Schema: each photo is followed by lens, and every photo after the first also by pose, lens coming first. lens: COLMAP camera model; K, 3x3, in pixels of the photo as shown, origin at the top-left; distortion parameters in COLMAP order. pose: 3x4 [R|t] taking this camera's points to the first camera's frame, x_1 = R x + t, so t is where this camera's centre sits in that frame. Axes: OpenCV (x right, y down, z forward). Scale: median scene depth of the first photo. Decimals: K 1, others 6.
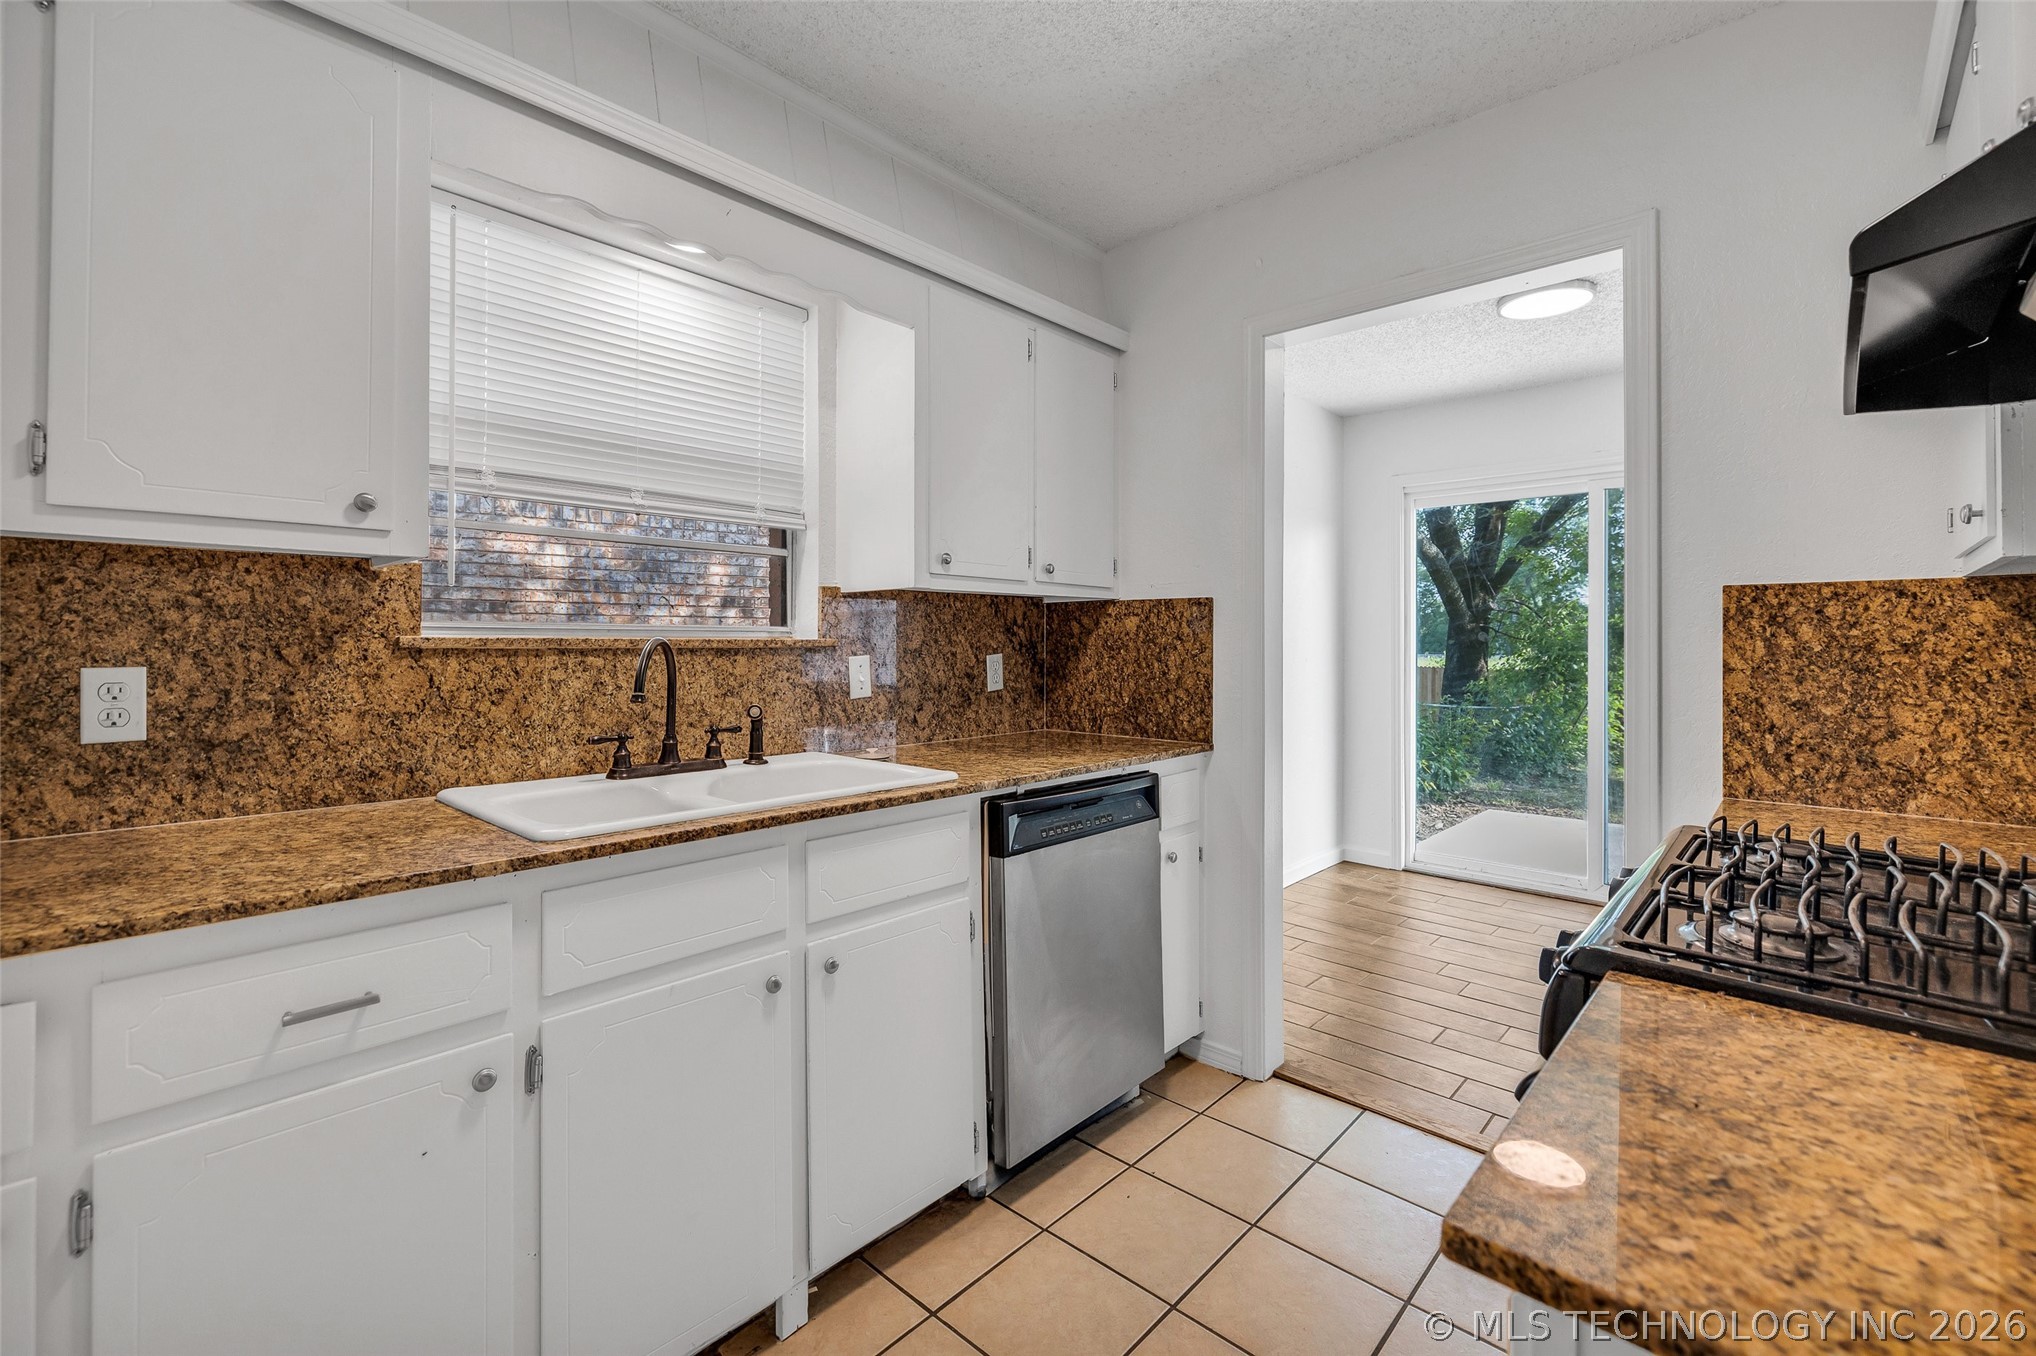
lens RADIAL K [[869.7, 0, 1008.1], [0, 869.7, 640.0], [0, 0, 1]] dist [-0.001518, 0.000136]
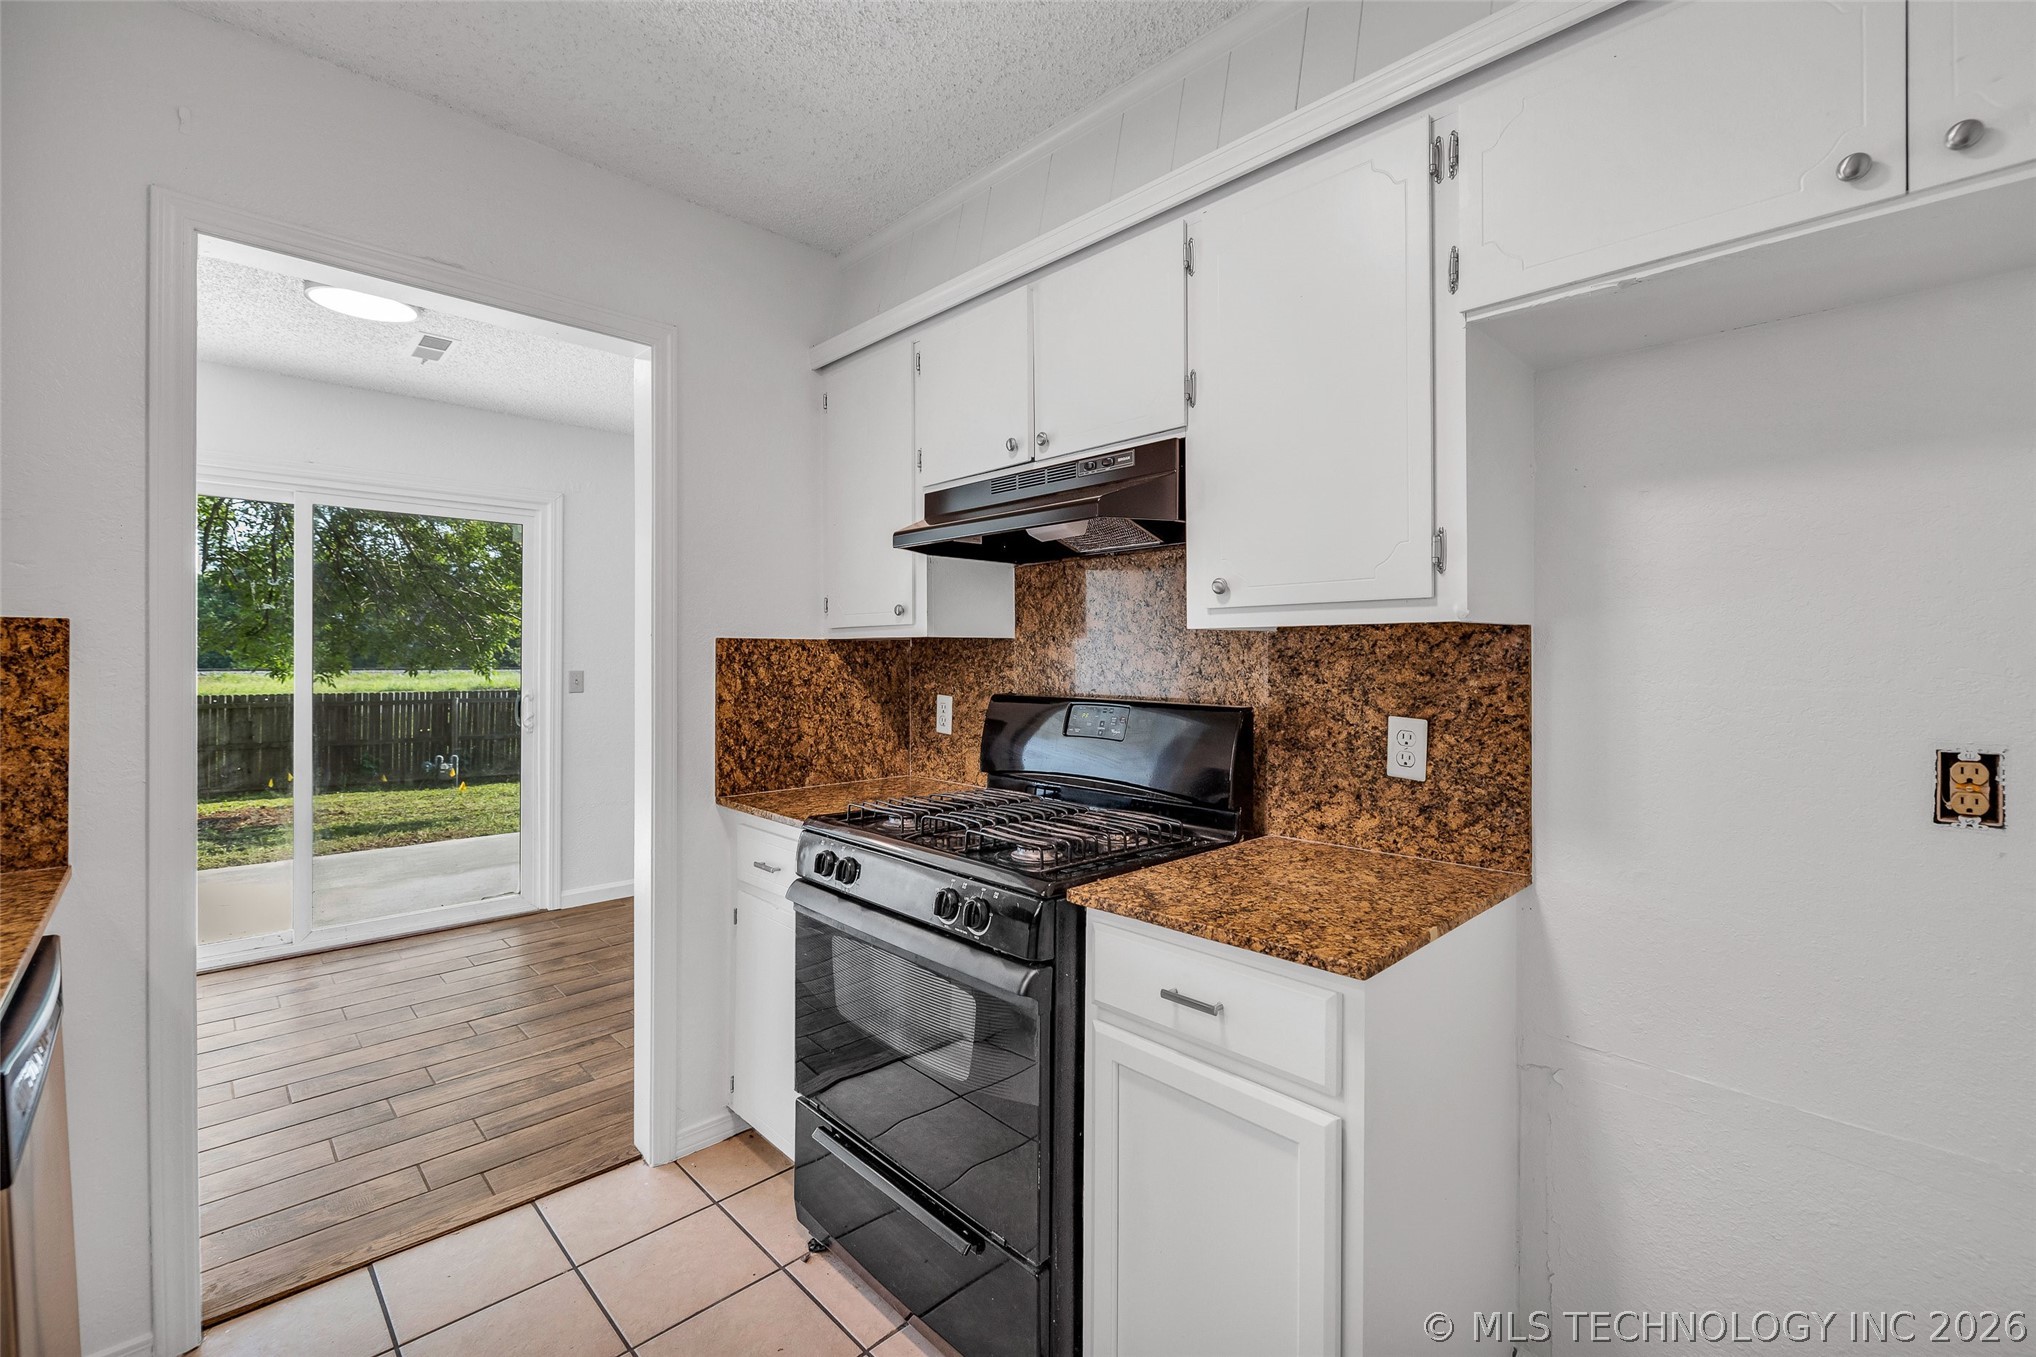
lens RADIAL K [[869.7, 0, 1023.9], [0, 869.7, 659.2], [0, 0, 1]] dist [-0.001518, 0.000136]
pose [[0.048043, -0.006903, 0.998821, -0.513909], [-0.002813, 0.999971, 0.007046, -0.043542], [-0.998841, -0.003149, 0.048022, 0.501468]]
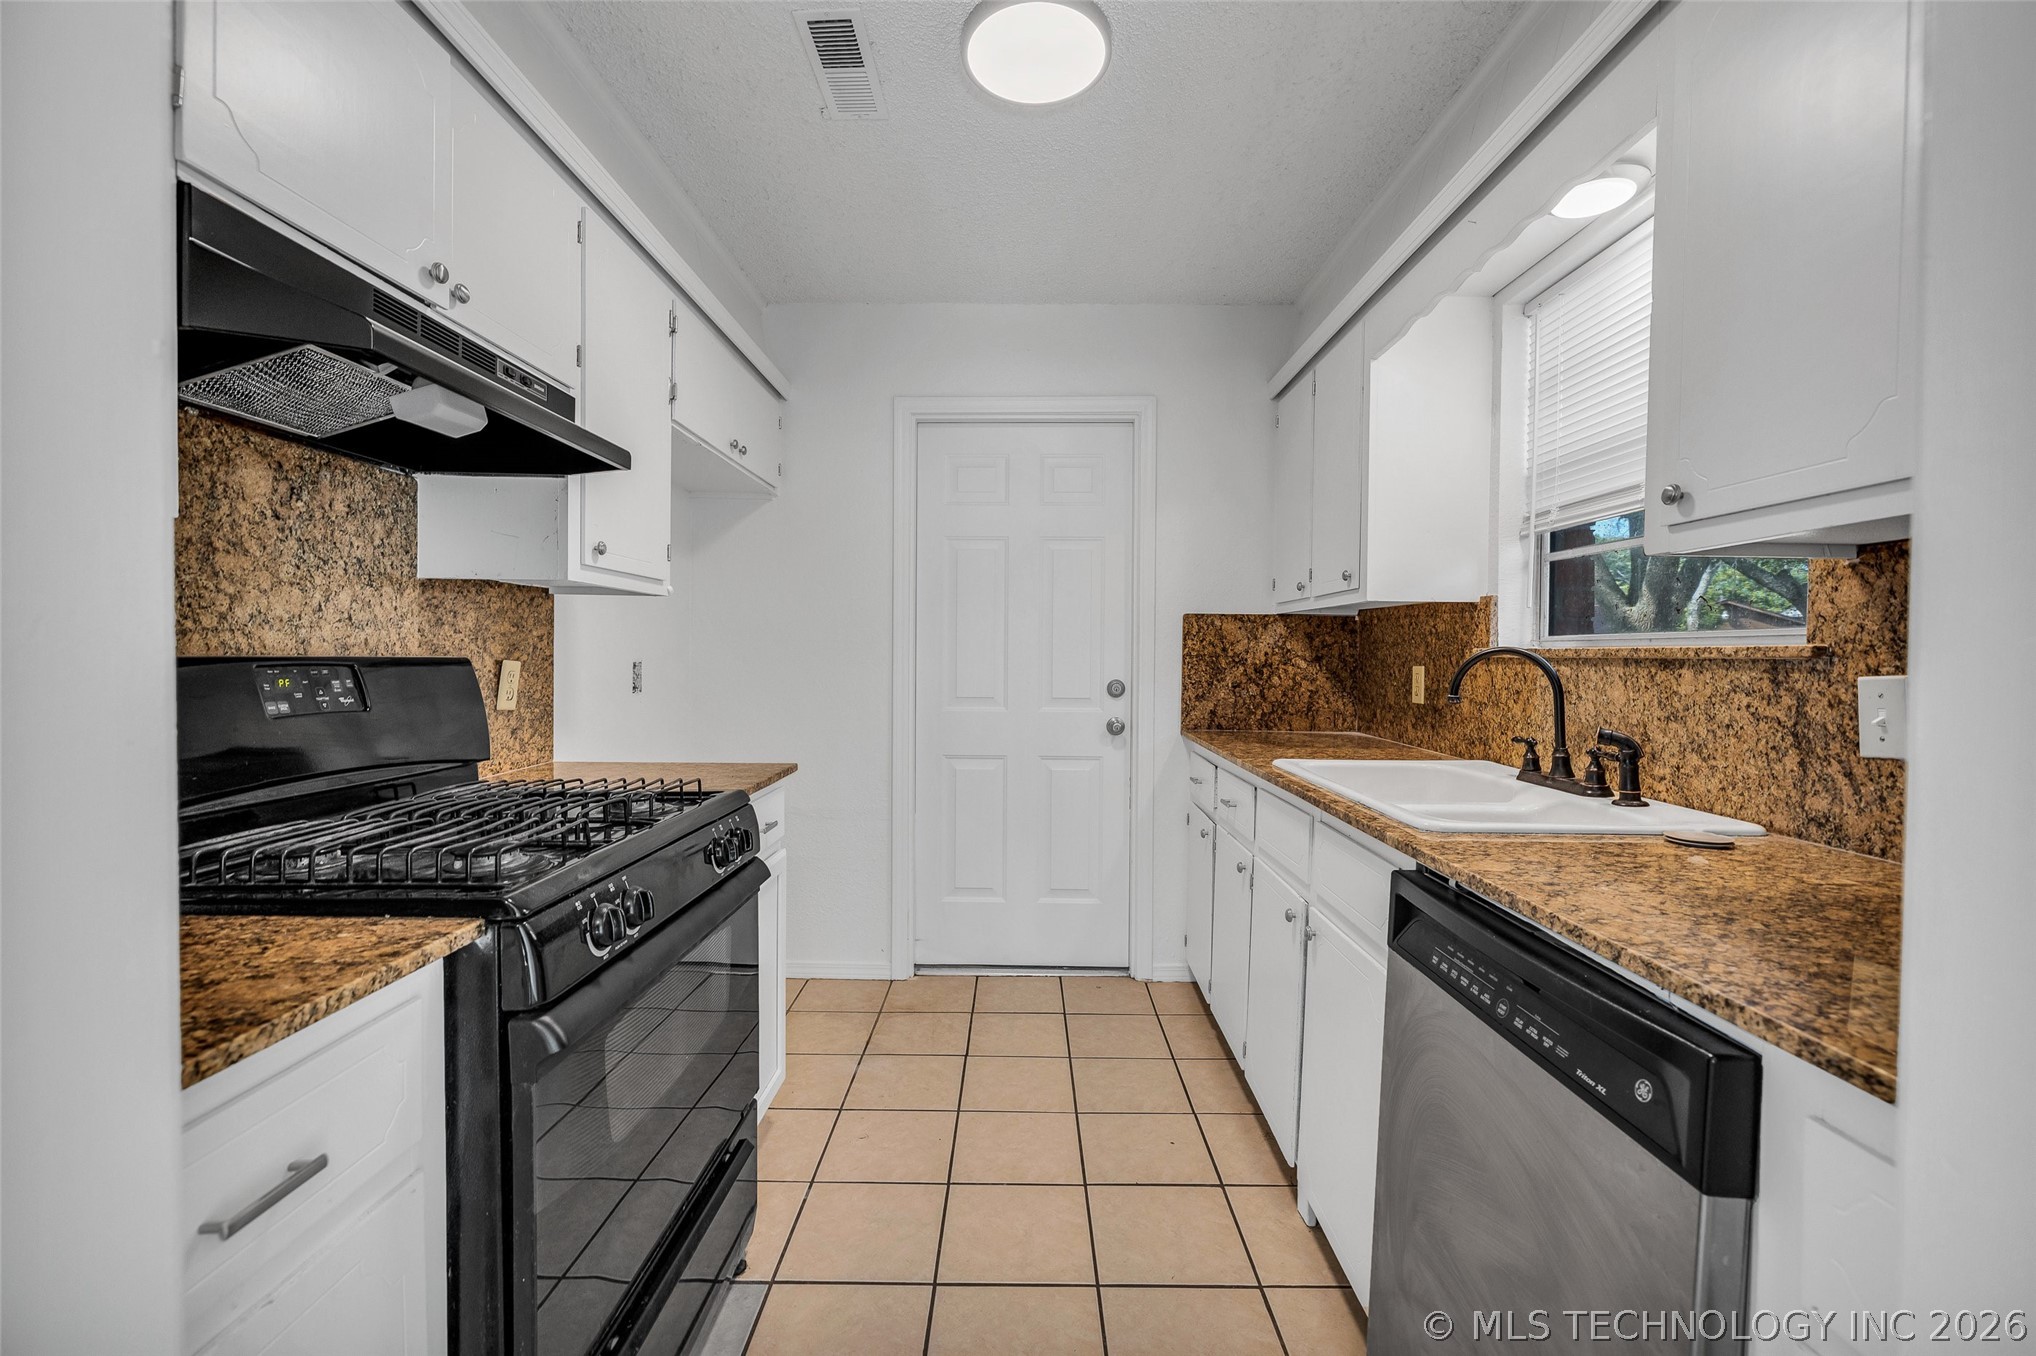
lens RADIAL K [[869.7, 0, 1018.4], [0, 869.7, 660.3], [0, 0, 1]] dist [-0.001518, 0.000136]
pose [[-0.727583, -0.005340, -0.685999, 0.821284], [-0.009531, 0.999952, 0.002324, 0.018759], [0.685953, 0.008229, -0.727599, 1.513483]]
